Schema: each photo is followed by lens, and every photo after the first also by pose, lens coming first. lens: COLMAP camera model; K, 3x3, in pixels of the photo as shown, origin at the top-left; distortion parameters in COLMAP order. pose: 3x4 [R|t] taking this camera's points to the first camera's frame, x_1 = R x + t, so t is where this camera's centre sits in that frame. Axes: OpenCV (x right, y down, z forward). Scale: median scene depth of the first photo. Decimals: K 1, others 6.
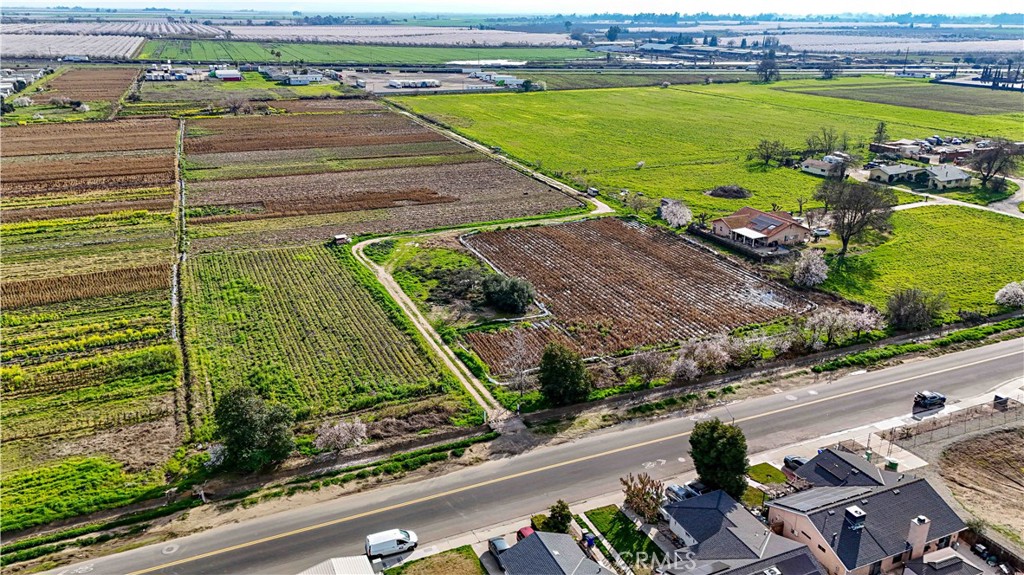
lens RADIAL K [[750.7, 0, 512.1], [0, 750.7, 281.3], [0, 0, 1]] dist [0.096195, -0.098943]
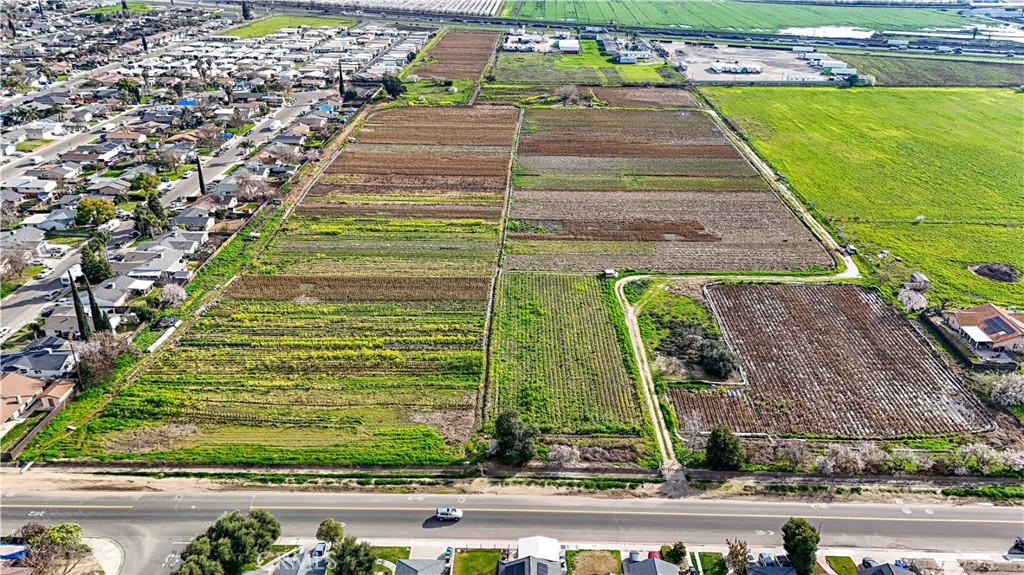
lens RADIAL K [[749.1, 0, 512.0], [0, 749.1, 287.5], [0, 0, 1]] dist [0.082368, -0.075228]
pose [[0.909238, 0.181176, -0.374781, 0.122329], [-0.143301, 0.981519, 0.126830, -0.195284], [0.390833, -0.061613, 0.918397, -0.285622]]
